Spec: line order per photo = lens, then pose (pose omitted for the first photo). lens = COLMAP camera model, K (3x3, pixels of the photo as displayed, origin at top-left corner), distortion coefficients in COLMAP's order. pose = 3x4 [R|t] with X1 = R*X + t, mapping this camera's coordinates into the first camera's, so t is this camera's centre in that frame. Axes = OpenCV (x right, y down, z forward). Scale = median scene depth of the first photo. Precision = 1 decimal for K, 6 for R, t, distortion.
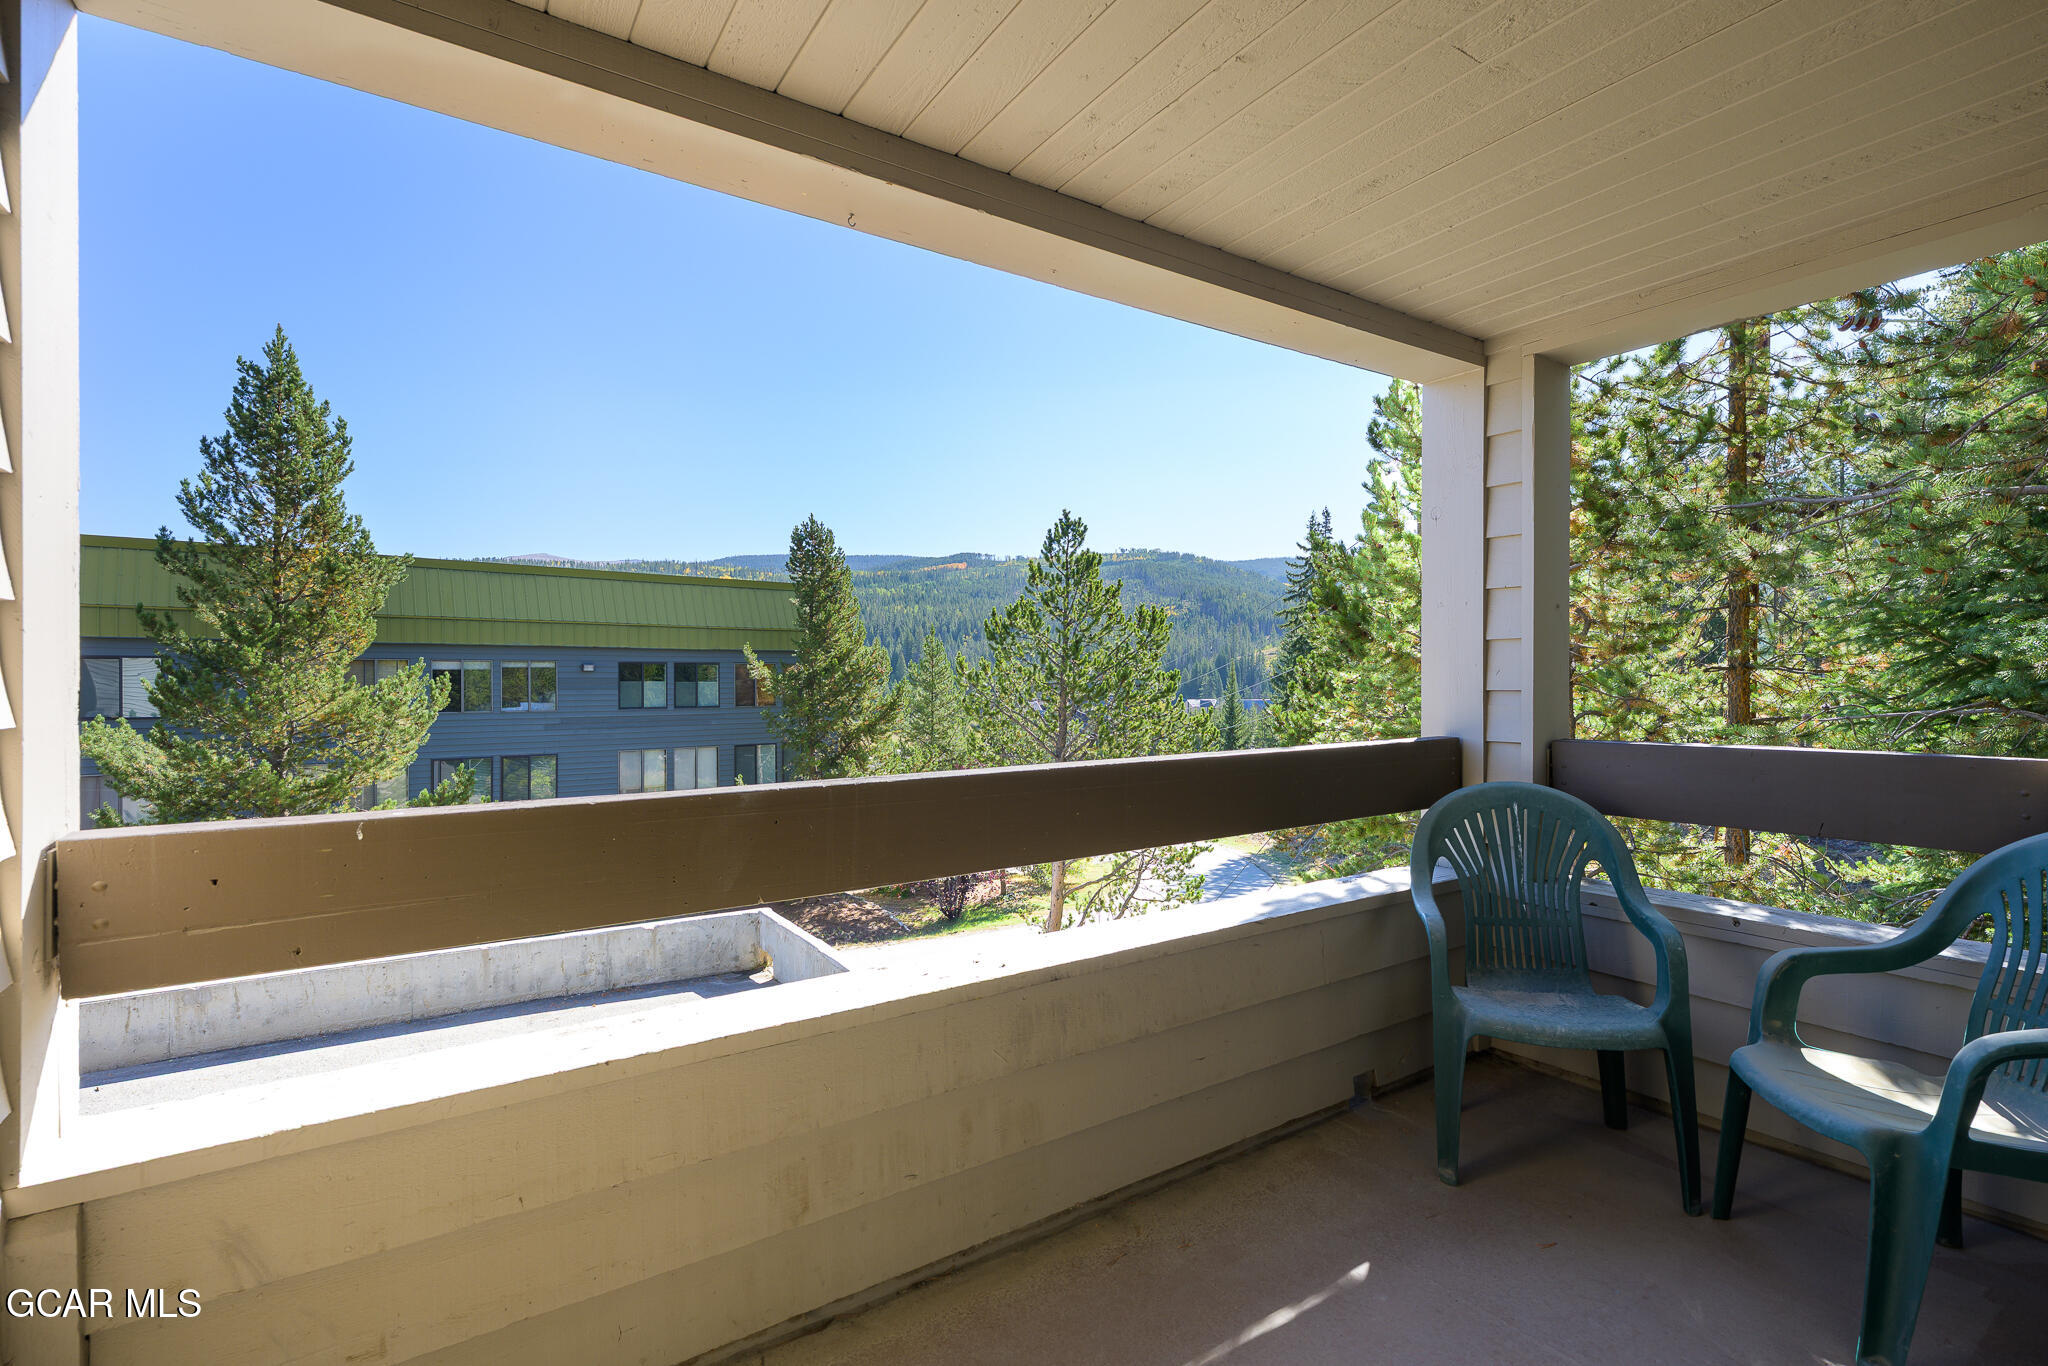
lens RADIAL K [[940.4, 0, 1024.0], [0, 940.4, 683.0], [0, 0, 1]] dist [0.000241, -0.000005]
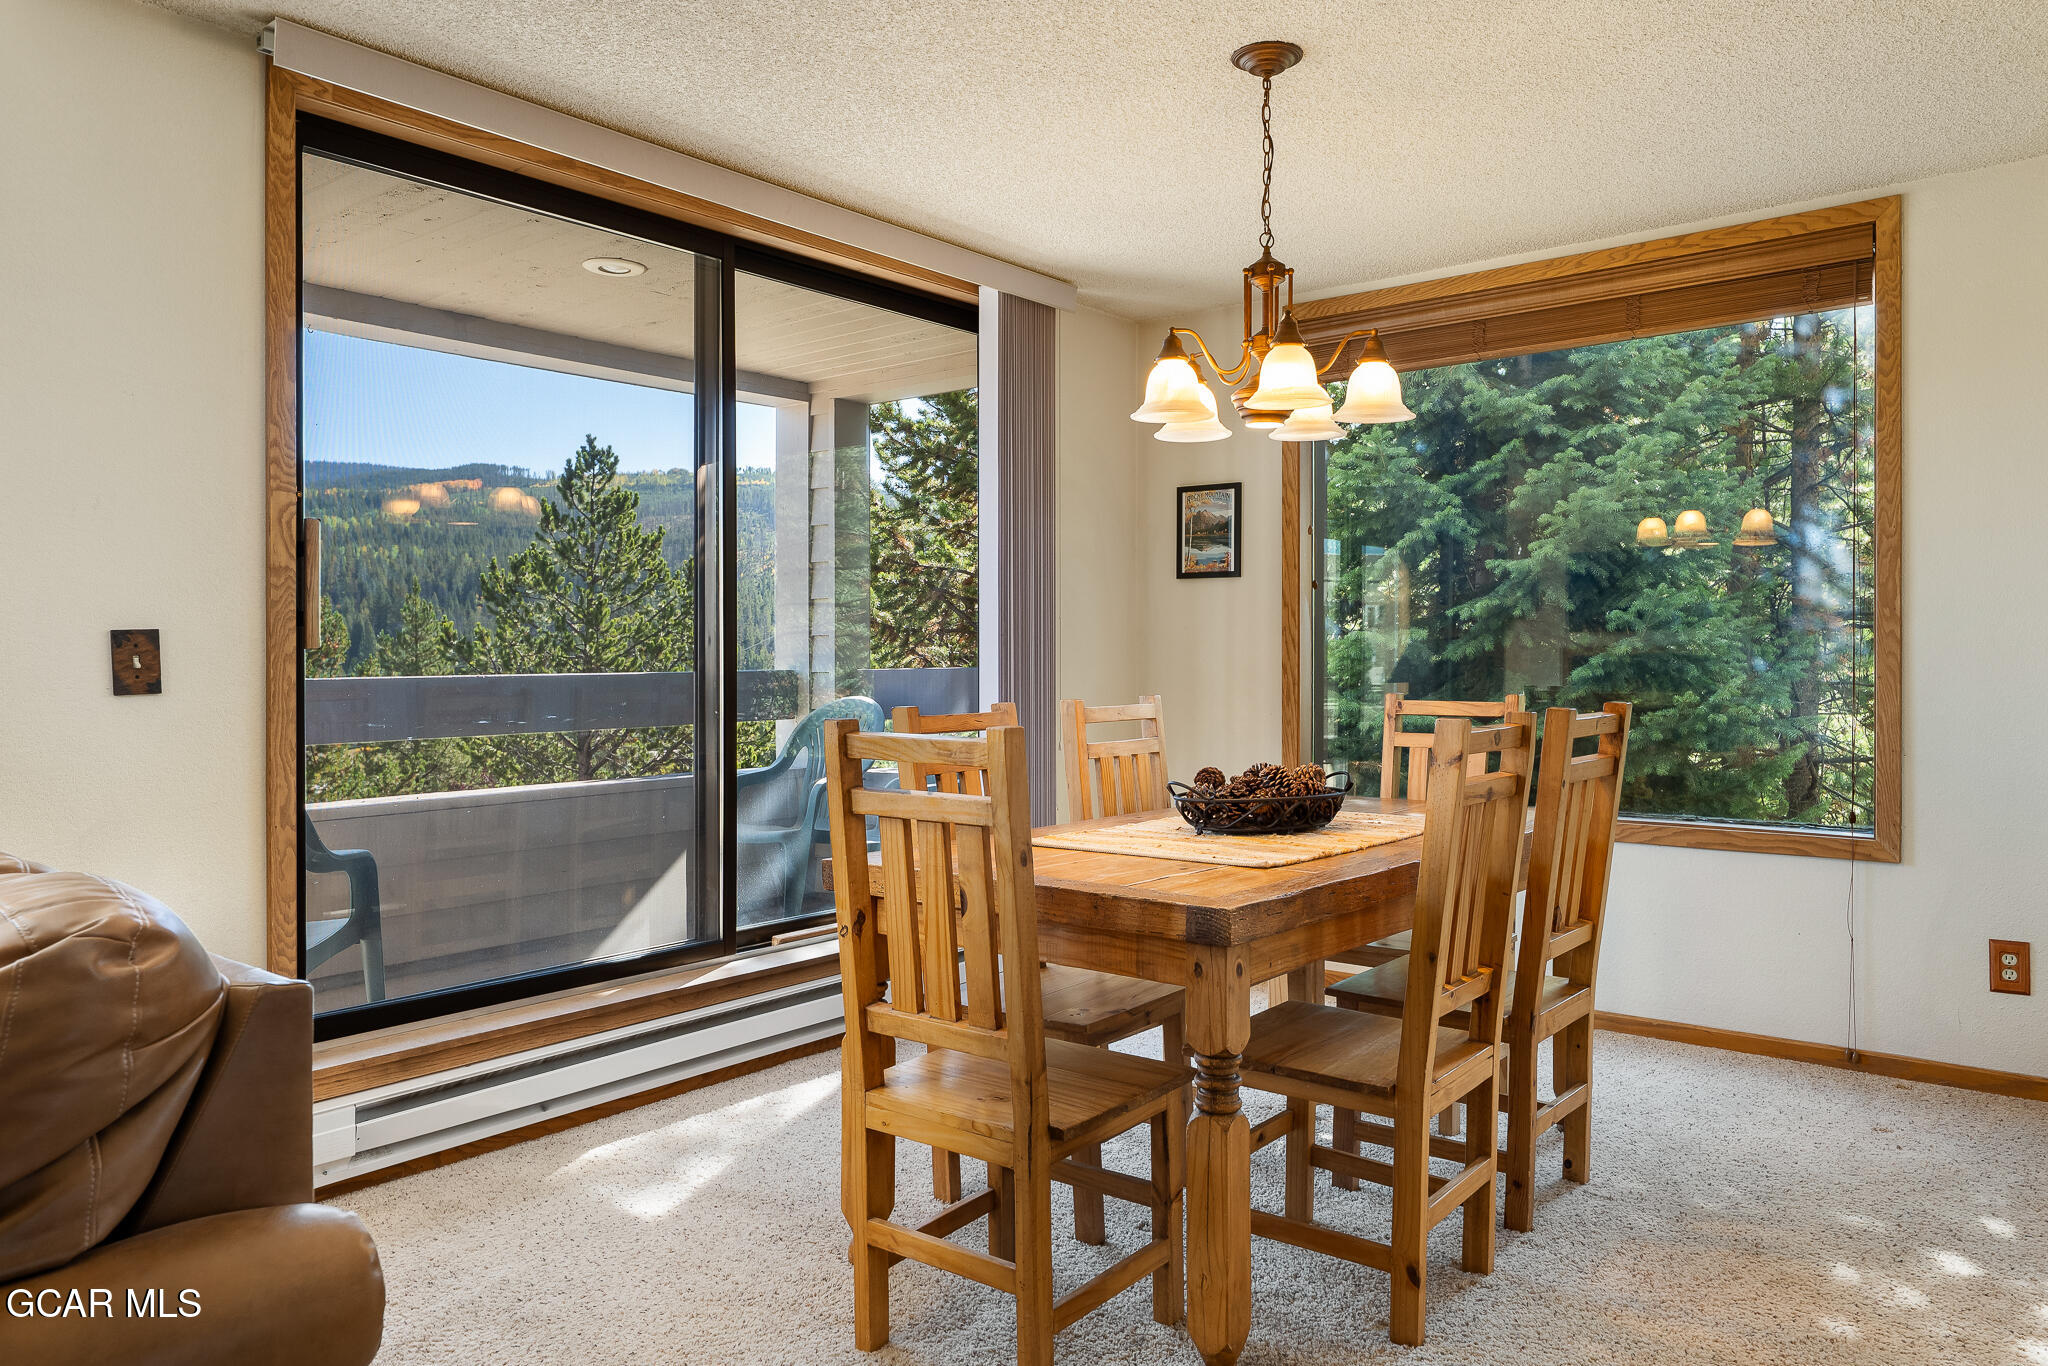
lens RADIAL K [[1411.0, 0, 1024.0], [0, 1411.0, 683.0], [0, 0, 1]] dist [-0.004887, -0.002128]
pose [[0.953762, -0.006519, 0.300491, 0.034447], [0.003976, 0.999951, 0.009073, 0.012687], [-0.300535, -0.007459, 0.953742, -0.228227]]
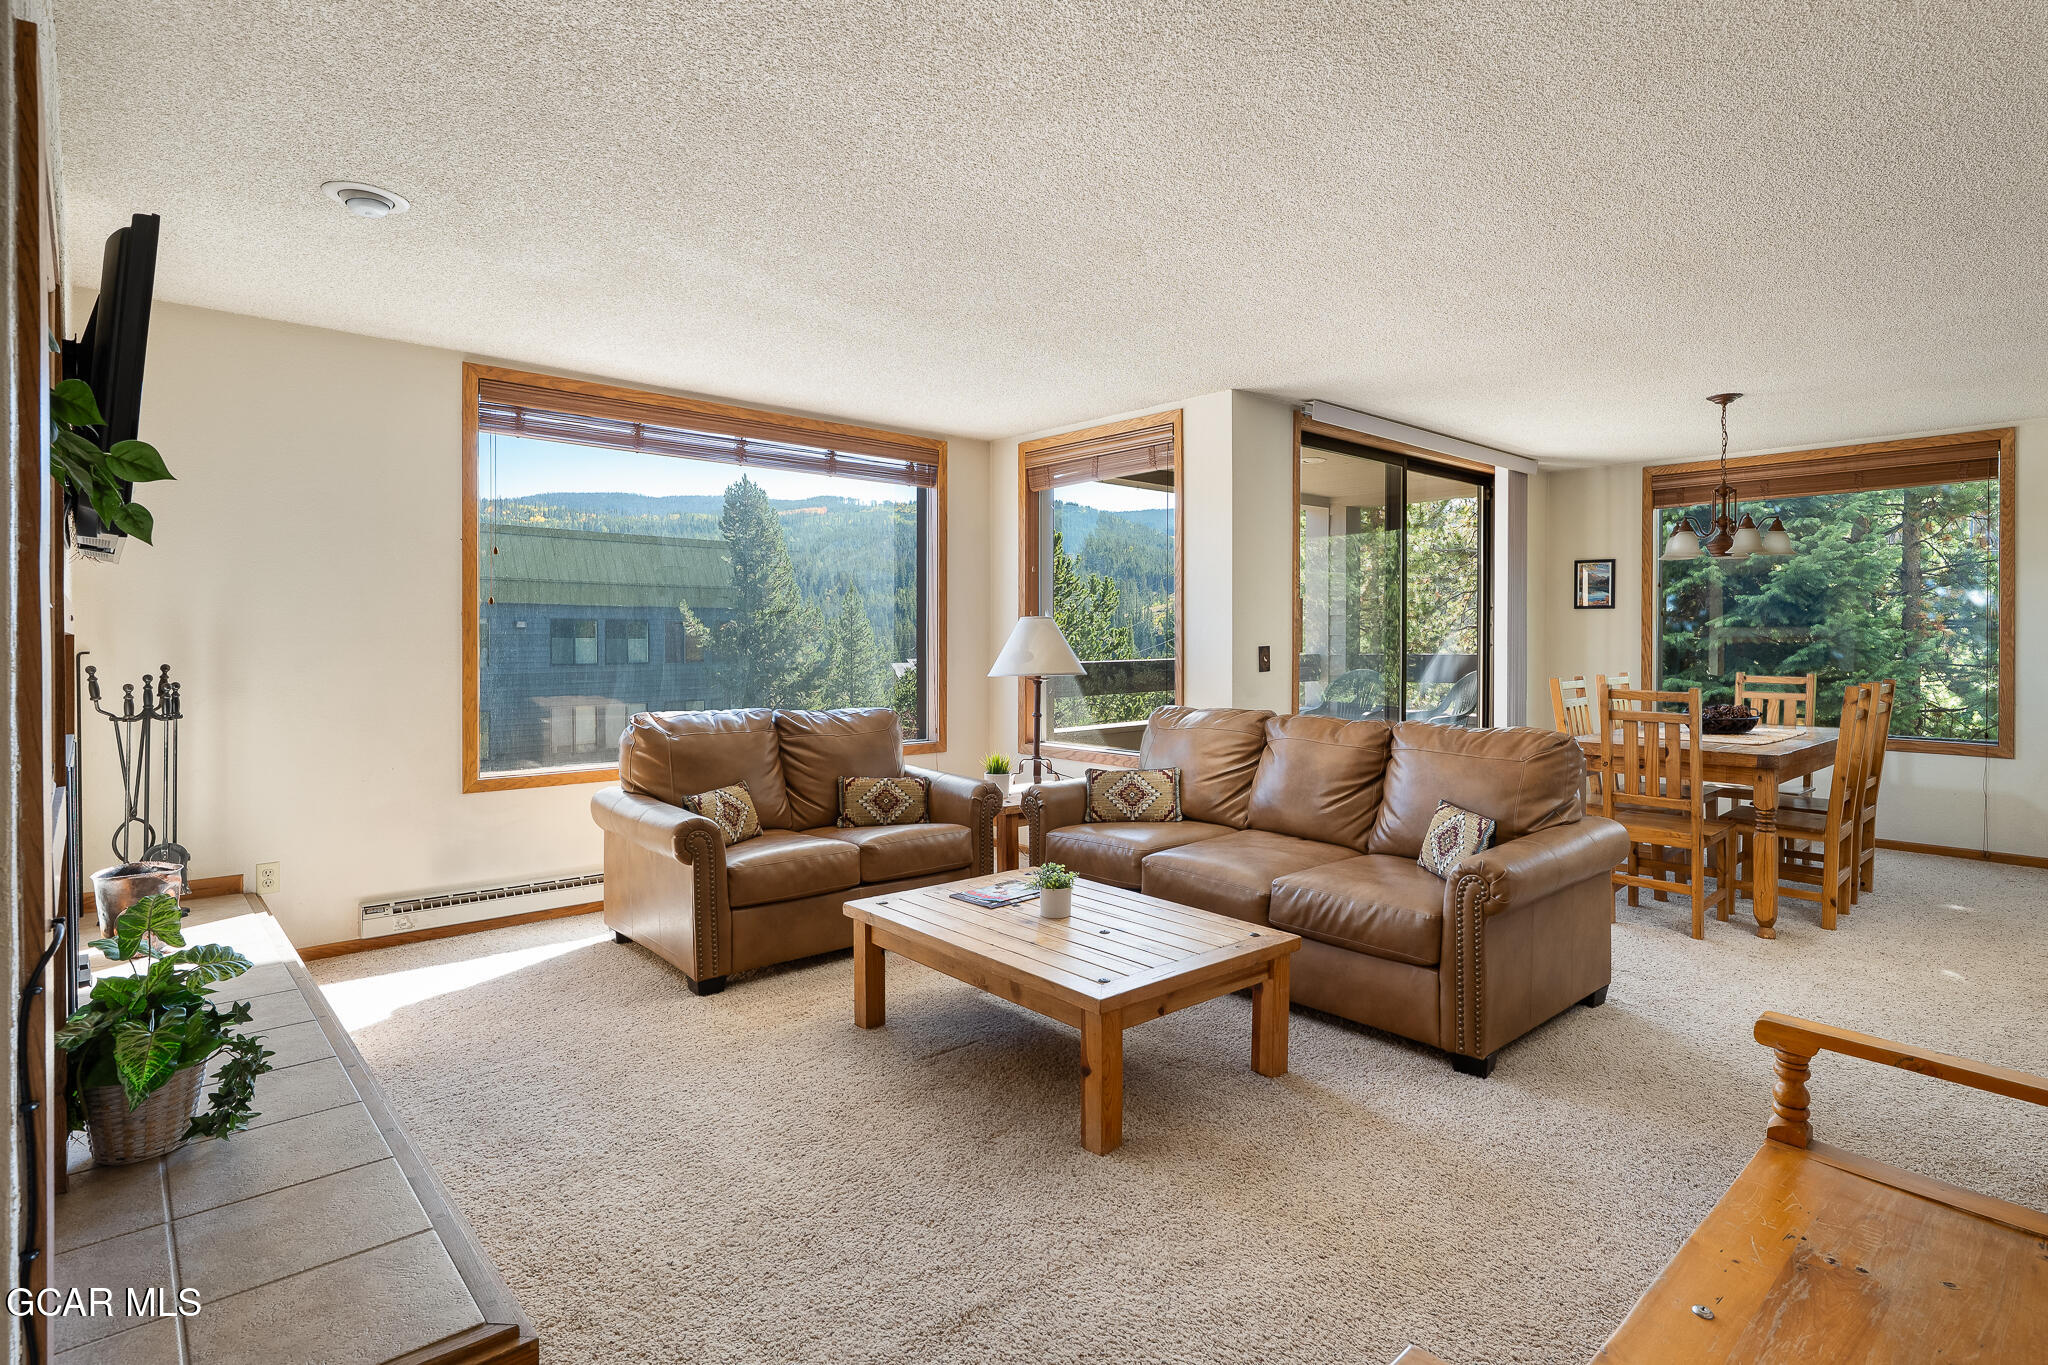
lens RADIAL K [[1033.0, 0, 1082.7], [0, 1033.0, 650.7], [0, 0, 1]] dist [-0.003151, -0.000128]
pose [[0.982996, -0.001945, 0.183618, -0.141981], [0.000473, 0.999967, 0.008061, 0.005724], [-0.183628, -0.007837, 0.982965, -0.341011]]
